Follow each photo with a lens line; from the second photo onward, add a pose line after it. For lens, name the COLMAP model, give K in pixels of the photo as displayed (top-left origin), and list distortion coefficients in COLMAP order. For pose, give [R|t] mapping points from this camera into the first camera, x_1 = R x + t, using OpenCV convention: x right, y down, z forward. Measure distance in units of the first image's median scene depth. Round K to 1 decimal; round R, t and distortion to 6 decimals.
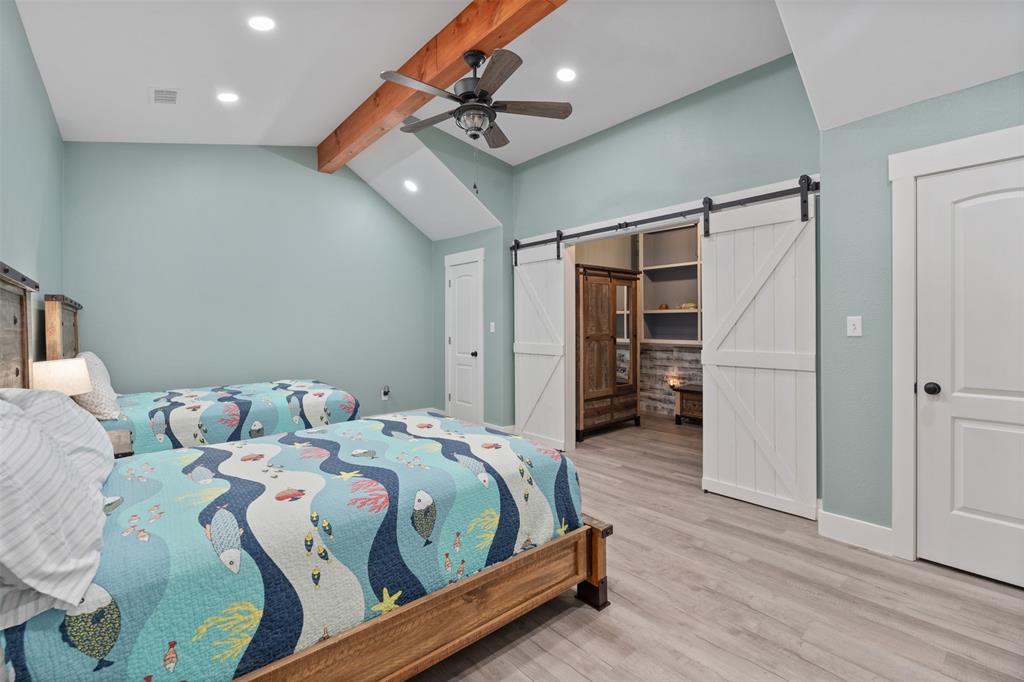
lens RADIAL K [[455.4, 0, 512.4], [0, 455.4, 325.5], [0, 0, 1]] dist [-0.003300, -0.000282]
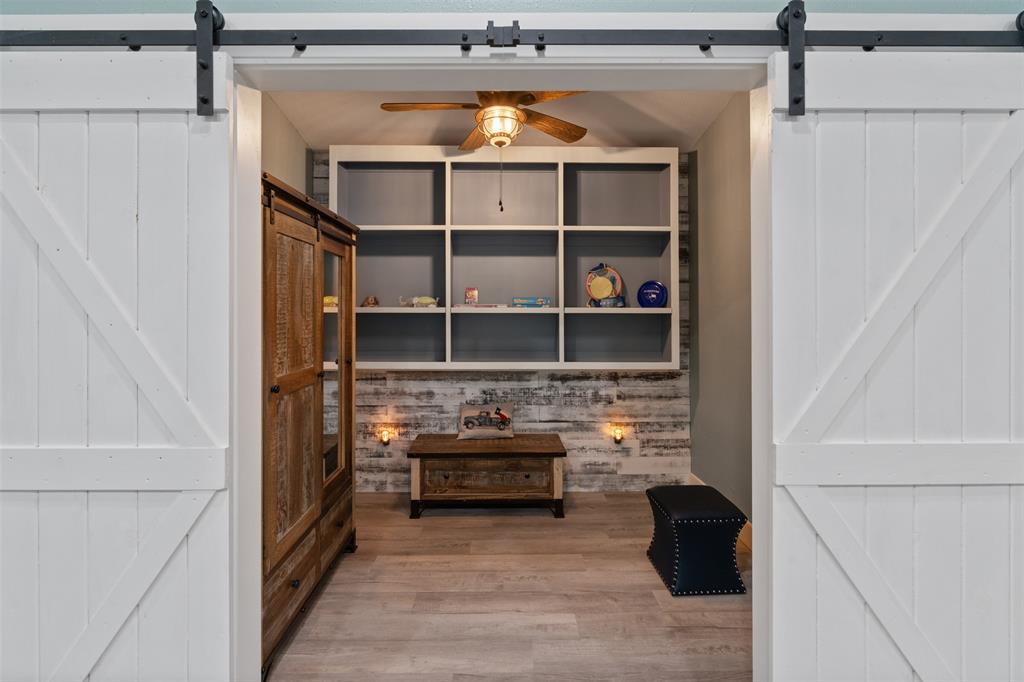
lens RADIAL K [[462.3, 0, 509.2], [0, 462.3, 311.5], [0, 0, 1]] dist [-0.003574, -0.000706]
pose [[0.651256, 0.008277, 0.758813, 0.012880], [0.000138, 0.999939, -0.011025, -0.024774], [-0.758858, 0.007284, 0.651215, 0.550508]]
